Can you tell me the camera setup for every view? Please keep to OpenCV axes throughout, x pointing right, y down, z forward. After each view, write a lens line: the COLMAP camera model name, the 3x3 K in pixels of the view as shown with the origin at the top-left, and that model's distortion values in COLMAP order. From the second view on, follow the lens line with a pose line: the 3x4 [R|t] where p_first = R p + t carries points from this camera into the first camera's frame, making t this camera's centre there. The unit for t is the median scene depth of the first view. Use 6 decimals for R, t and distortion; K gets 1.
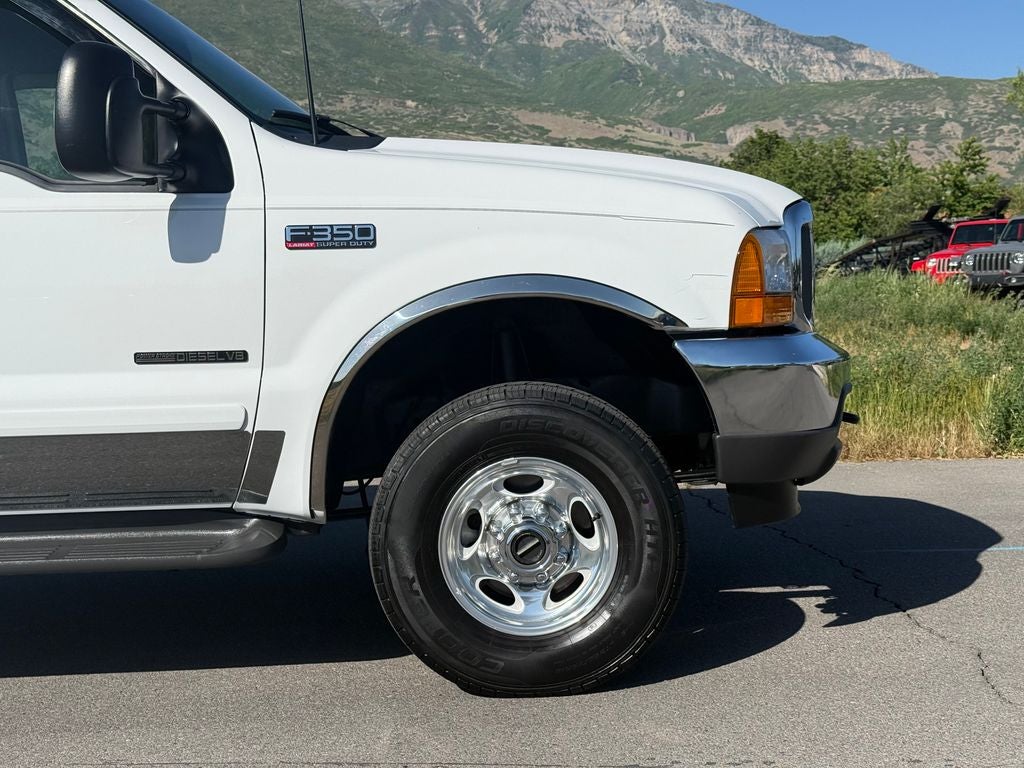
lens RADIAL K [[1435.9, 0, 511.2], [0, 1435.9, 388.9], [0, 0, 1]] dist [0.202557, -0.419775]
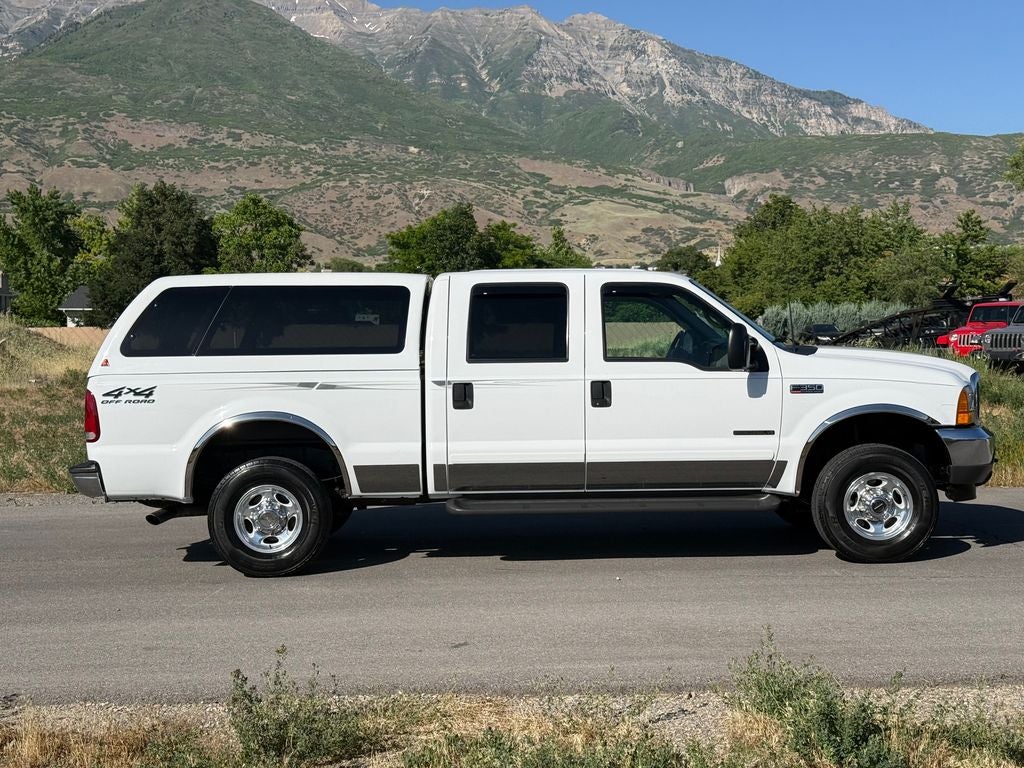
lens RADIAL K [[1435.9, 0, 511.2], [0, 1435.9, 388.9], [0, 0, 1]] dist [0.202557, -0.419775]
pose [[0.999863, 0.016010, 0.004241, -0.665530], [-0.015875, 0.999414, -0.030315, -0.013930], [-0.004724, 0.030244, 0.999531, -1.641937]]
